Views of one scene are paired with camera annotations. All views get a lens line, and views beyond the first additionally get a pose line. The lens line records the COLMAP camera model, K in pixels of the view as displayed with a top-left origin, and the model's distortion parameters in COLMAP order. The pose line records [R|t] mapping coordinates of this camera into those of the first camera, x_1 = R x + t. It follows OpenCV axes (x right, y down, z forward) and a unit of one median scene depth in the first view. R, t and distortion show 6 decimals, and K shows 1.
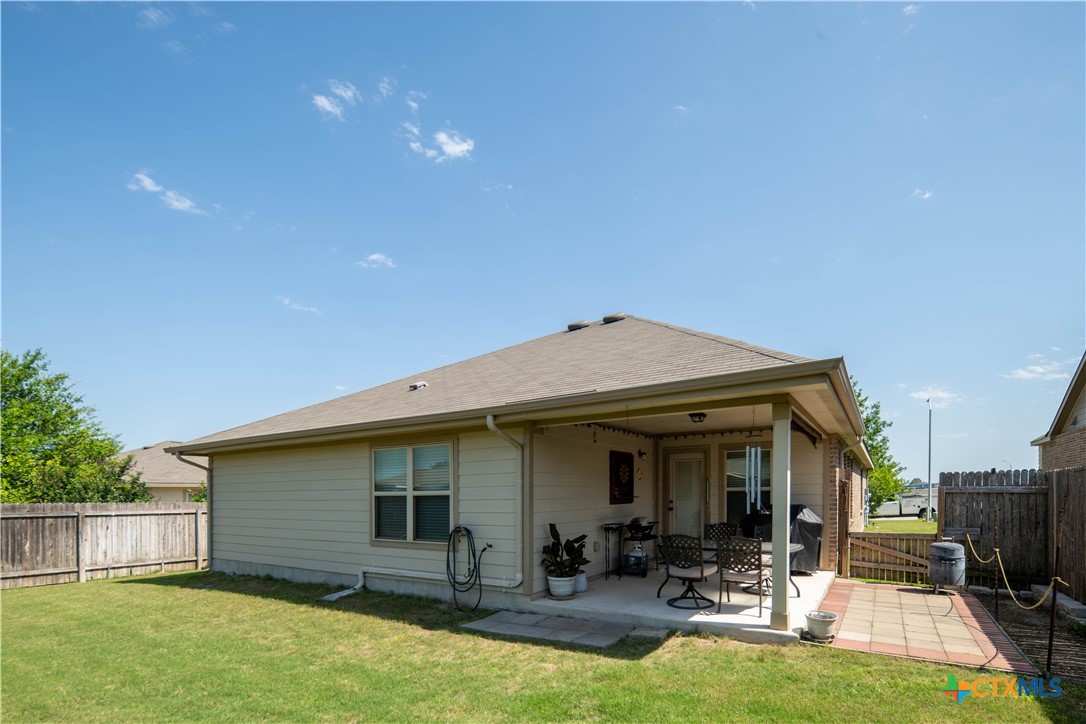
lens RADIAL K [[485.1, 0, 546.3], [0, 485.1, 373.8], [0, 0, 1]] dist [-0.001088, -0.000332]
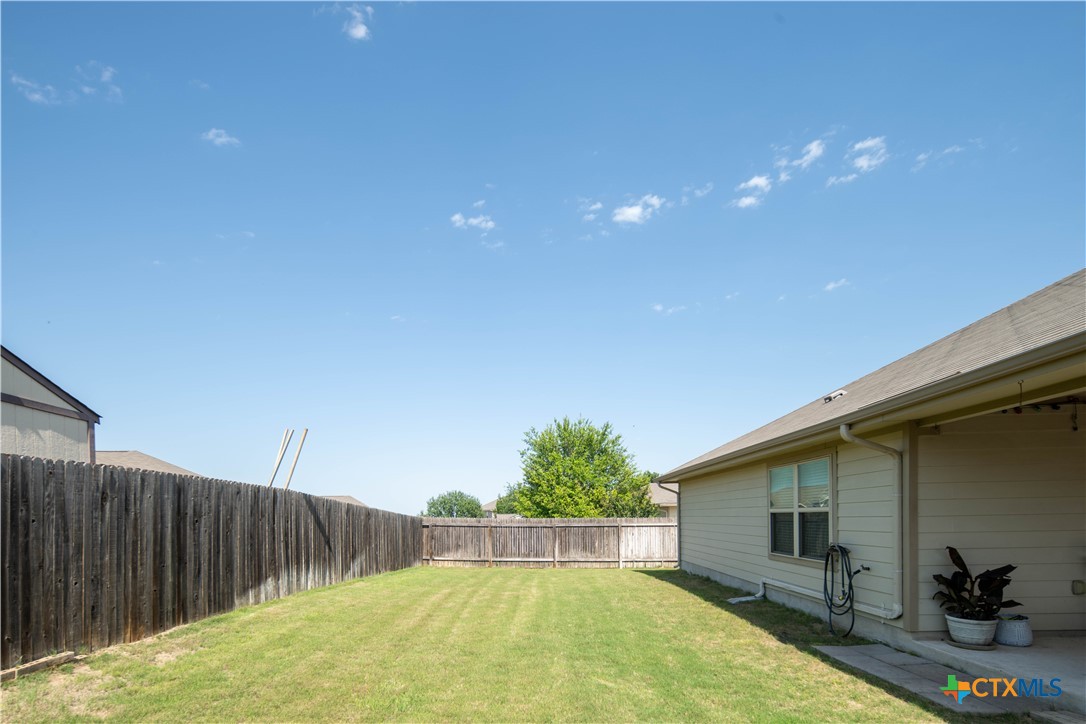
lens RADIAL K [[430.8, 0, 536.2], [0, 430.8, 367.9], [0, 0, 1]] dist [-0.002281, -0.000084]
pose [[0.499752, -0.279982, -0.819670, 0.289712], [0.218924, 0.956421, -0.193215, 0.010700], [0.838046, -0.082885, 0.539267, 0.059934]]
